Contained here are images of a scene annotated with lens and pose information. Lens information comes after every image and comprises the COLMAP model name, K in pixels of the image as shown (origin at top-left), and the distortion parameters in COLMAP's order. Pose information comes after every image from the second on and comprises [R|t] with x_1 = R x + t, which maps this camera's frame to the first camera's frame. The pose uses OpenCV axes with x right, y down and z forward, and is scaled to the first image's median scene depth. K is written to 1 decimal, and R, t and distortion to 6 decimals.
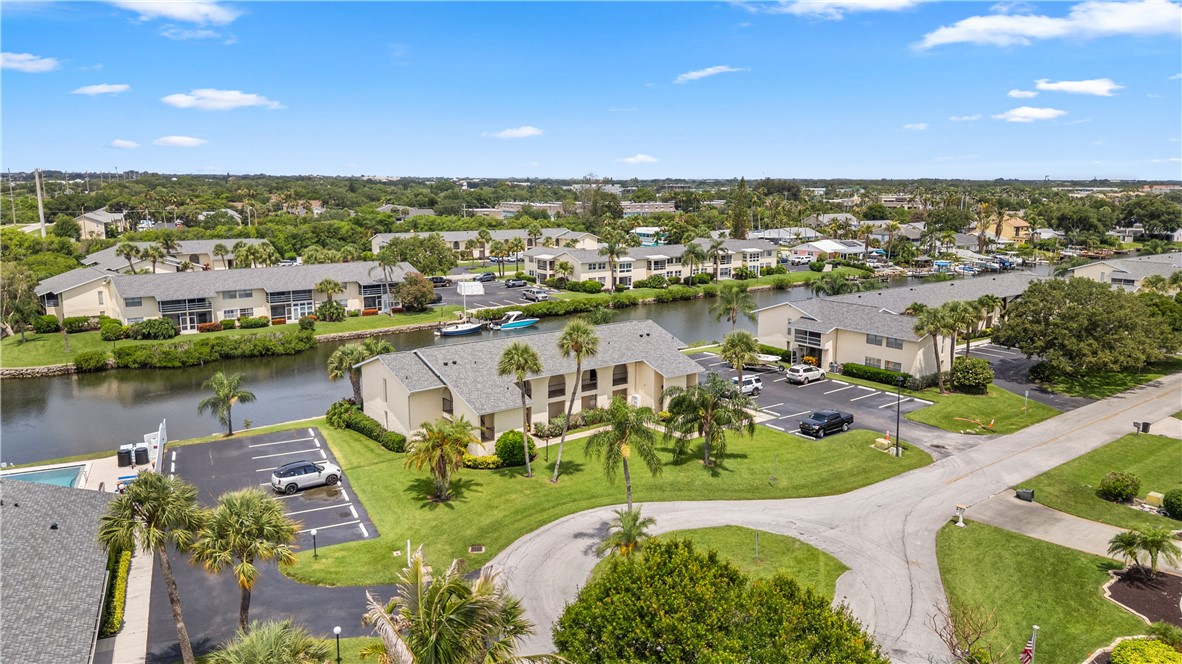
lens RADIAL K [[826.6, 0, 588.4], [0, 826.6, 328.7], [0, 0, 1]] dist [0.077976, -0.082153]
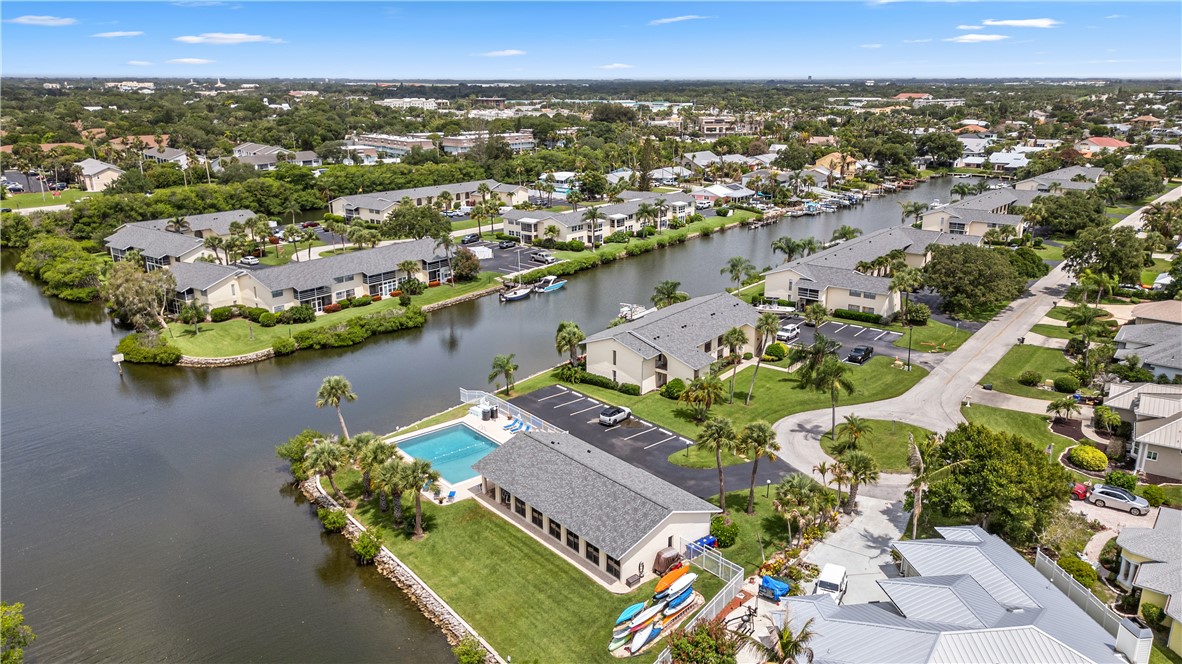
lens RADIAL K [[844.0, 0, 594.6], [0, 844.0, 333.2], [0, 0, 1]] dist [0.089419, -0.122320]
pose [[0.966992, -0.077188, 0.242834, -0.385043], [0.049552, 0.991785, 0.117928, -0.093205], [-0.249941, -0.102003, 0.962873, -0.297539]]
